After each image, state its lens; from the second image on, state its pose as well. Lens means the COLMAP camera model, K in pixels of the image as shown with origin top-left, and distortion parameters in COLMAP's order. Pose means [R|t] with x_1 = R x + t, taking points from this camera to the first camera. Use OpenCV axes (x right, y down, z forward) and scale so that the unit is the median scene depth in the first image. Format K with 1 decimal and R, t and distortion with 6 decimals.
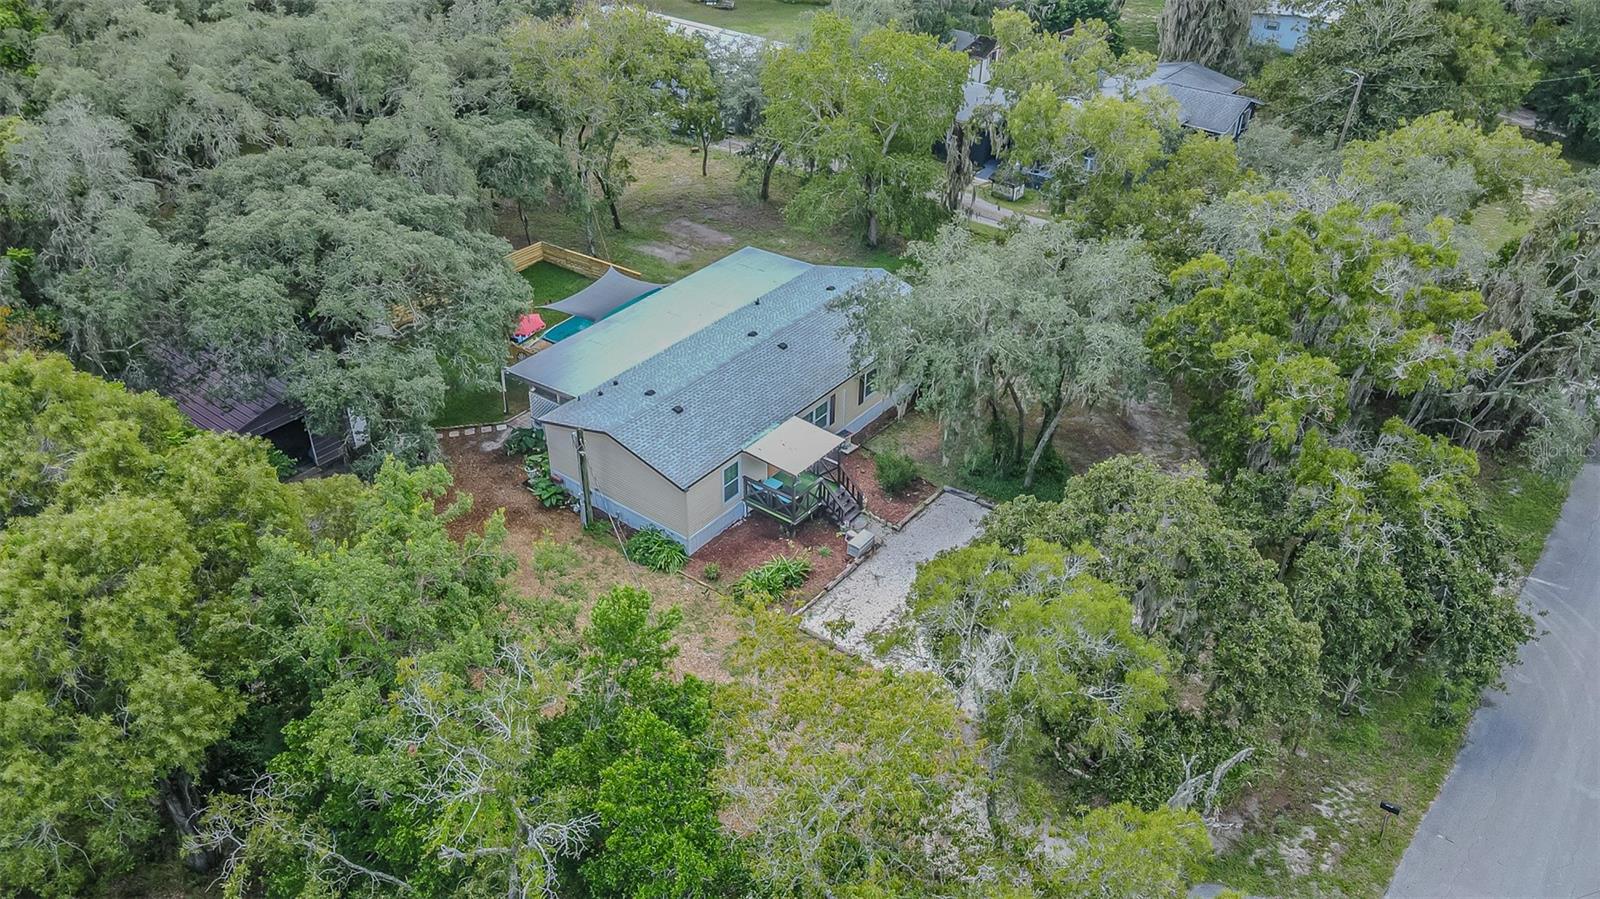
lens RADIAL K [[1182.1, 0, 800.0], [0, 1182.1, 449.5], [0, 0, 1]] dist [0.001426, 0.002505]
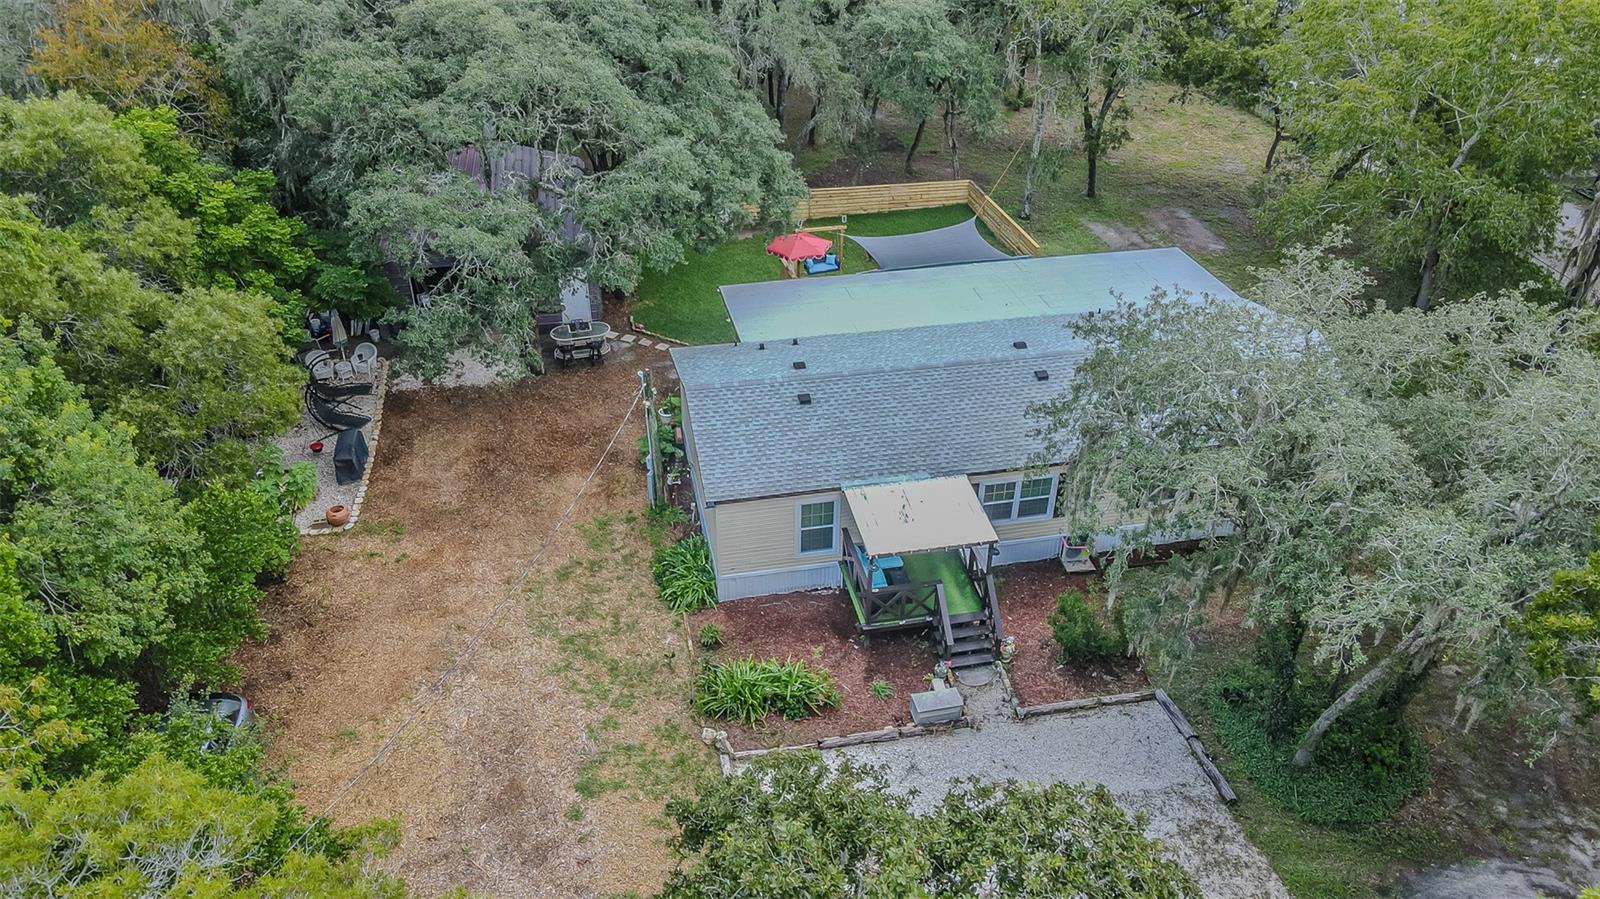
lens RADIAL K [[1182.1, 0, 800.0], [0, 1182.1, 449.5], [0, 0, 1]] dist [0.001426, 0.002505]
pose [[0.759700, 0.361717, -0.540386, 0.259962], [-0.362966, 0.925387, 0.109149, -0.076711], [0.539547, 0.113221, 0.834308, 0.421090]]
